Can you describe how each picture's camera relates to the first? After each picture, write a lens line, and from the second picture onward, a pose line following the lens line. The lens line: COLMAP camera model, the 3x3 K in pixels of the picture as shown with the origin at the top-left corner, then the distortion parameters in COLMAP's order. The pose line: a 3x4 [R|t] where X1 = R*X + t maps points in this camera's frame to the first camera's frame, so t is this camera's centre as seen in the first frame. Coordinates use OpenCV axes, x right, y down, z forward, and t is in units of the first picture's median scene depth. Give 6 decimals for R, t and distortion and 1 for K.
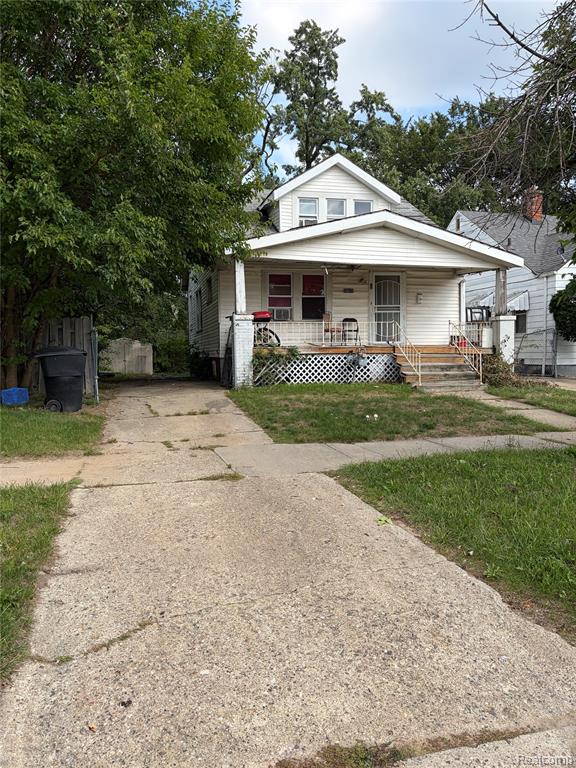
lens RADIAL K [[590.4, 0, 290.0], [0, 590.4, 392.9], [0, 0, 1]] dist [0.110720, -0.137665]
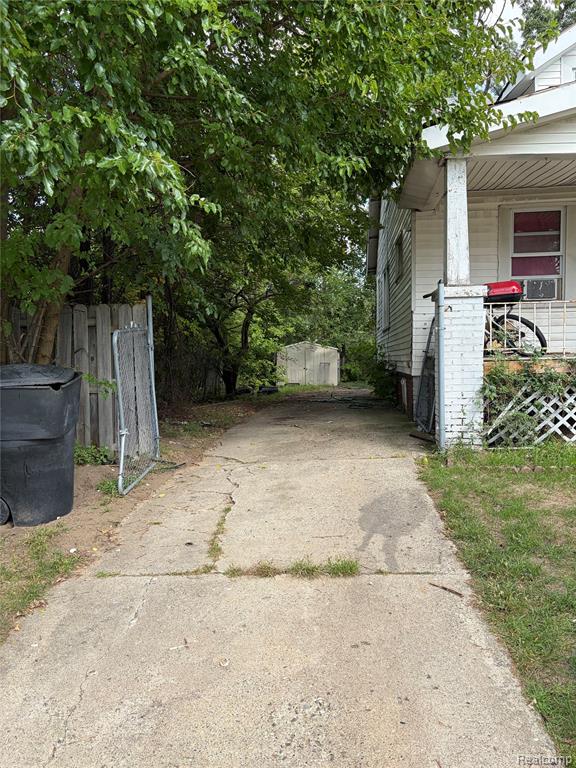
lens RADIAL K [[590.4, 0, 290.0], [0, 590.4, 392.9], [0, 0, 1]] dist [0.110720, -0.137665]
pose [[0.942388, 0.016624, -0.334108, -0.047699], [-0.017582, 0.999845, 0.000157, -0.046889], [0.334059, 0.005726, 0.942535, 0.507187]]
